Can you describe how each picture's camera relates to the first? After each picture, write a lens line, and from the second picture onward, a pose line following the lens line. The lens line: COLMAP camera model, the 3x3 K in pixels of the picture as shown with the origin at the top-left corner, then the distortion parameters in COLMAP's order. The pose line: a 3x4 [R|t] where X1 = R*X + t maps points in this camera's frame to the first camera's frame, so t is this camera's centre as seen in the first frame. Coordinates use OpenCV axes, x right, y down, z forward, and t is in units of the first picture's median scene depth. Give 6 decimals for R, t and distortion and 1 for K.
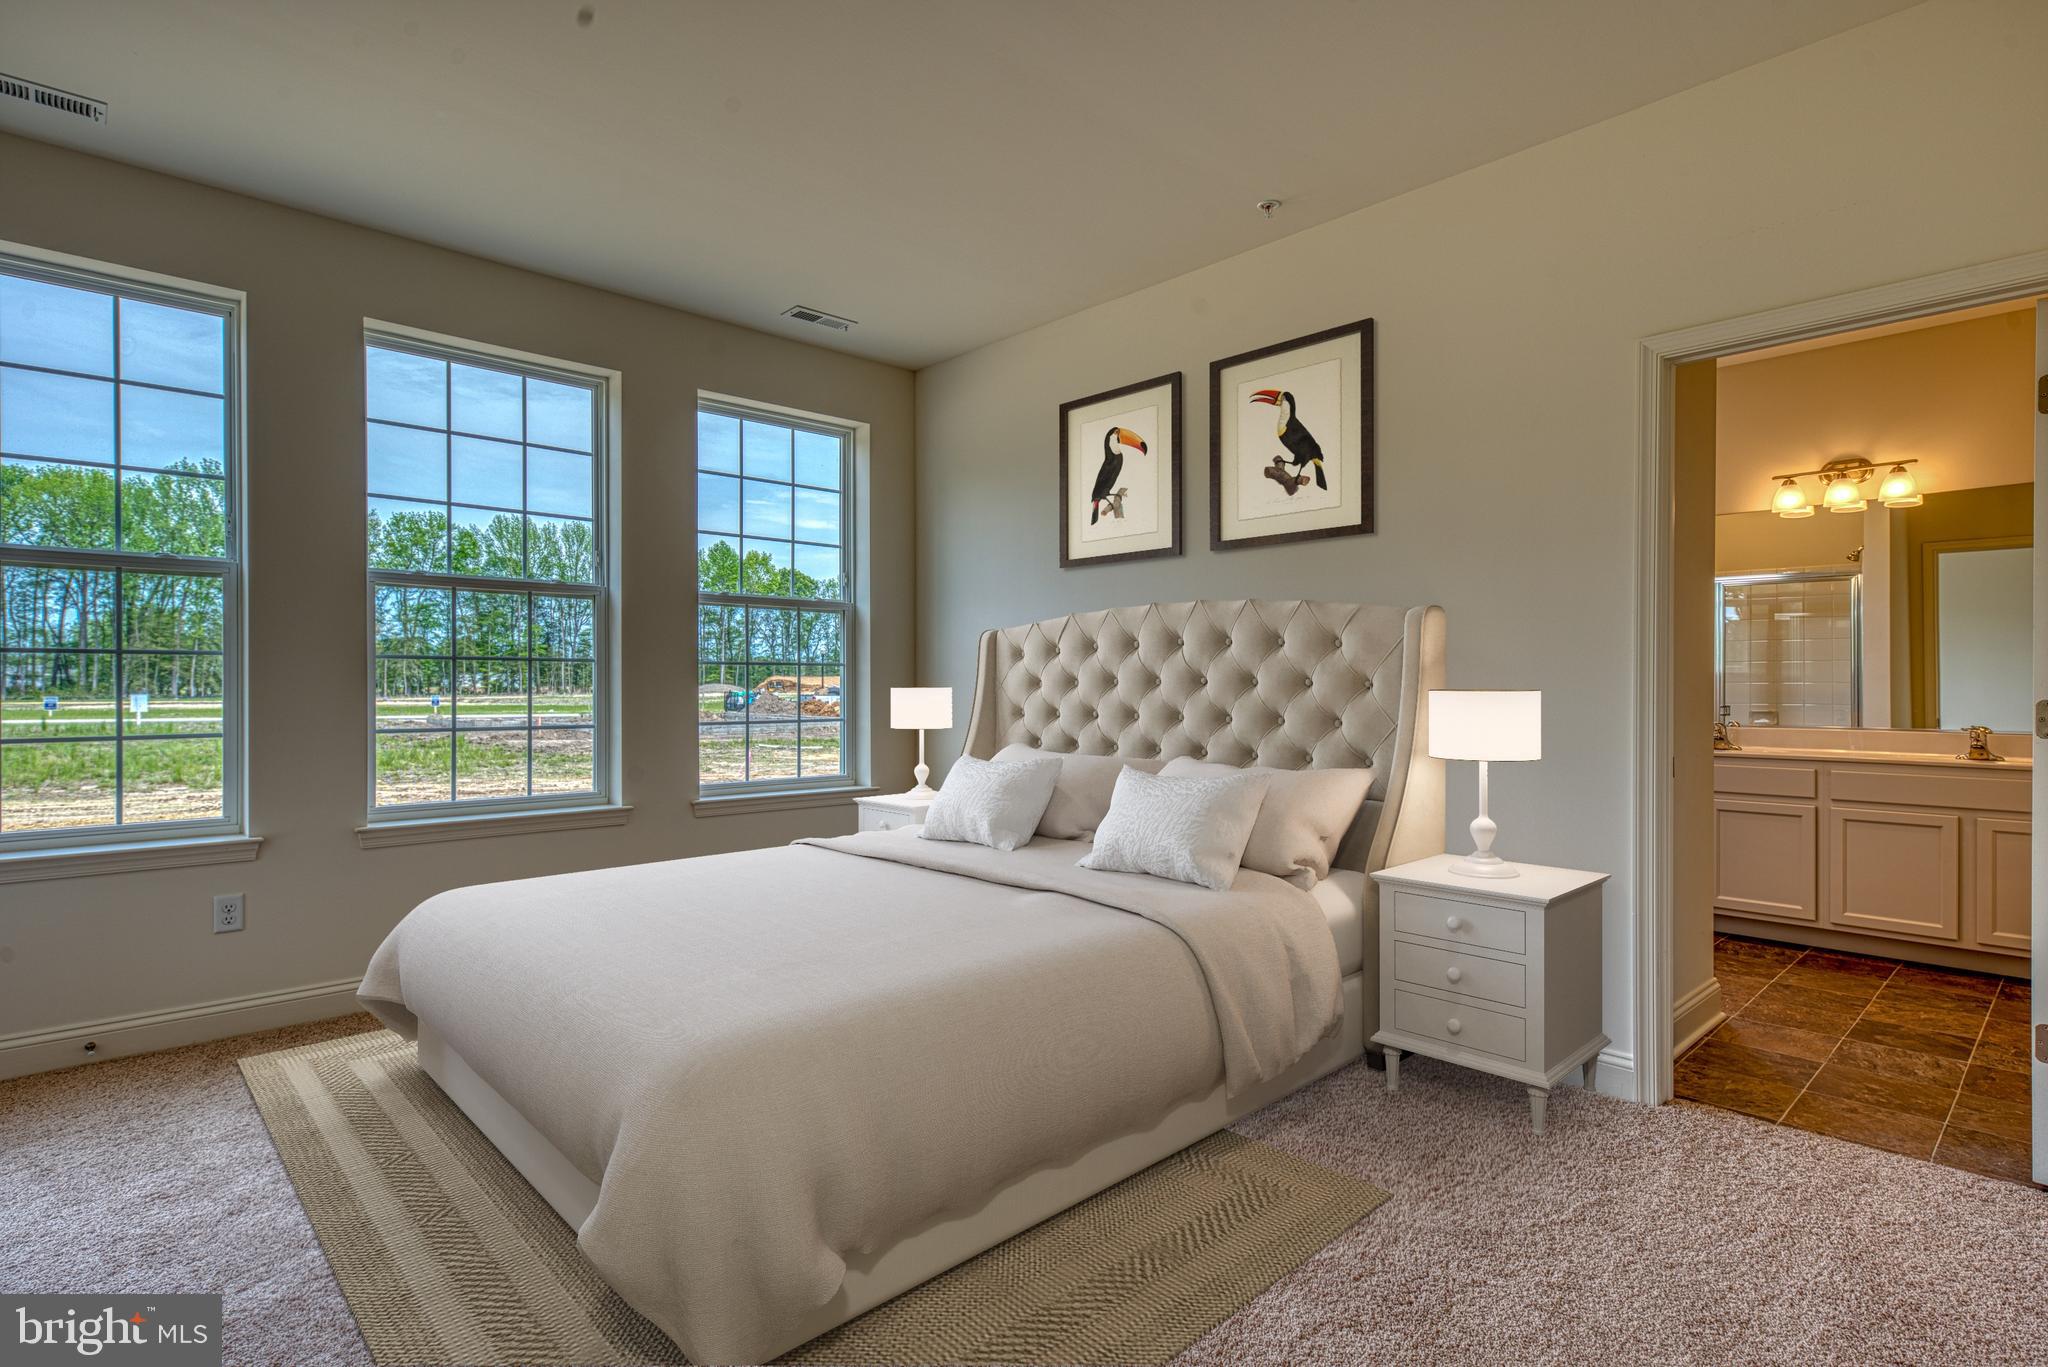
lens RADIAL K [[1028.7, 0, 1010.6], [0, 1028.7, 685.4], [0, 0, 1]] dist [0.001438, 0.000387]
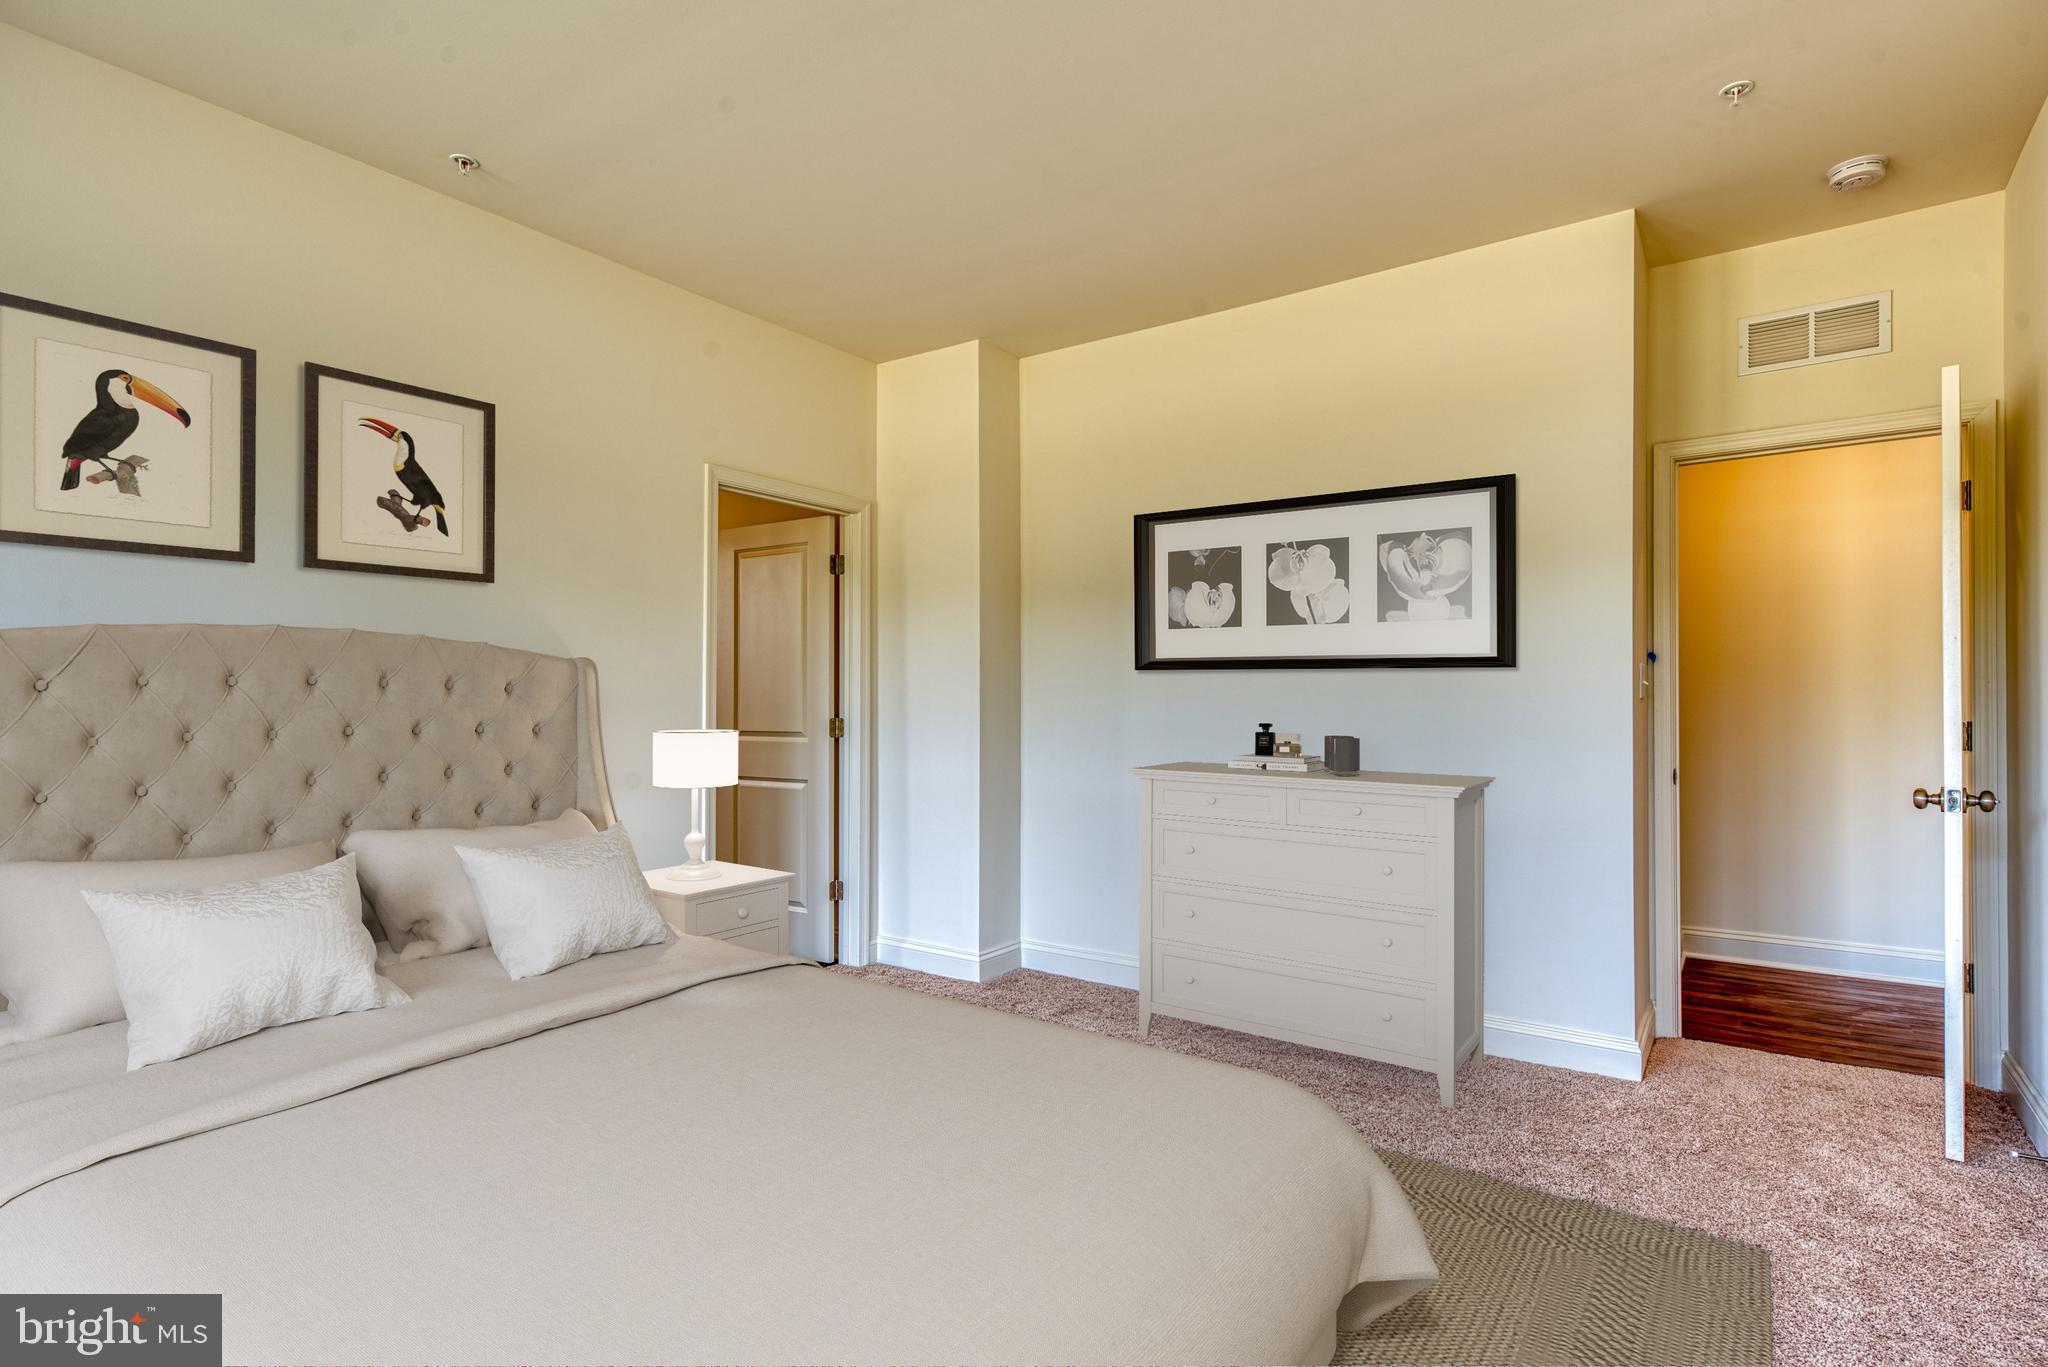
lens RADIAL K [[1028.7, 0, 1024.1], [0, 1028.7, 688.1], [0, 0, 1]] dist [0.001438, 0.000387]
pose [[-0.199537, 0.009168, 0.979847, -0.867005], [0.009936, 0.999924, -0.007332, -0.011265], [-0.979840, 0.008273, -0.199613, 0.587865]]
